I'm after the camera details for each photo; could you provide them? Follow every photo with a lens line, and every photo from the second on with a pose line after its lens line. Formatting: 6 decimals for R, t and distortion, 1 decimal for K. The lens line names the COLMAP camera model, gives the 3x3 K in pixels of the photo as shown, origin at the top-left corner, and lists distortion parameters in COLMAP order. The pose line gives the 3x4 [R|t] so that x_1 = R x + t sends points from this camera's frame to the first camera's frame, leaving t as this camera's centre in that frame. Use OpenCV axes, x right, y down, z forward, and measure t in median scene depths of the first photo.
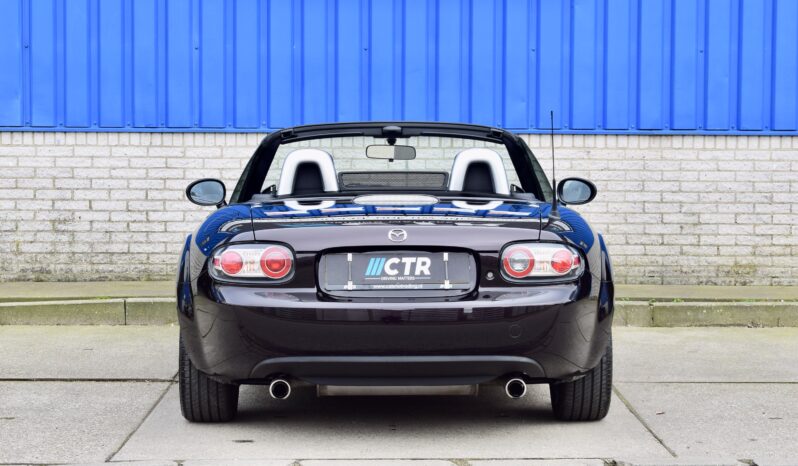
lens RADIAL K [[1884.4, 0, 388.1], [0, 1884.4, 233.3], [0, 0, 1]] dist [0.036670, 0.217960]
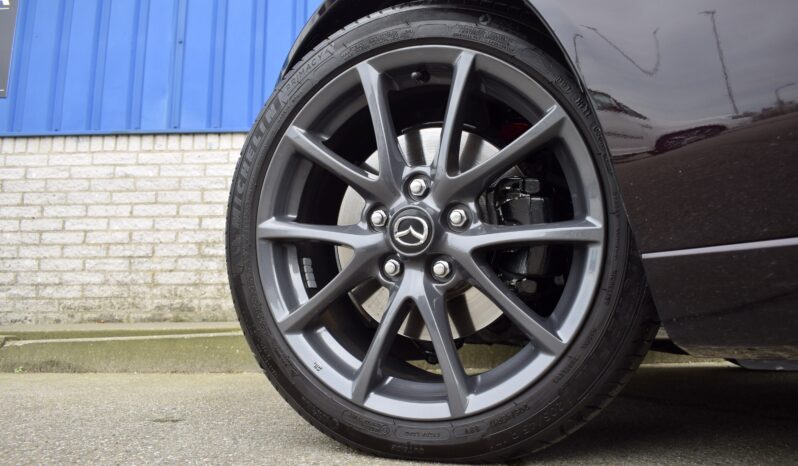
lens RADIAL K [[616.1, 0, 399.0], [0, 616.1, 233.0], [0, 0, 1]] dist [-0.090830, 0.004214]
pose [[0.999687, -0.013552, 0.021010, -0.100114], [0.017689, 0.977257, -0.211321, 0.044158], [-0.017669, 0.211627, 0.977191, 0.751485]]
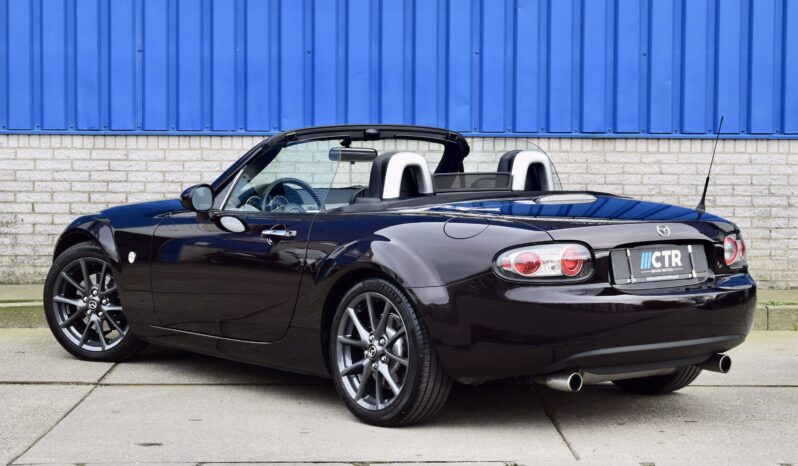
lens RADIAL K [[1884.4, 0, 388.1], [0, 1884.4, 233.3], [0, 0, 1]] dist [0.036670, 0.217960]
pose [[0.999999, 0.001049, -0.000899, 0.031160], [-0.001050, 0.999998, -0.001730, 0.000127], [0.000897, 0.001731, 0.999998, 0.000825]]
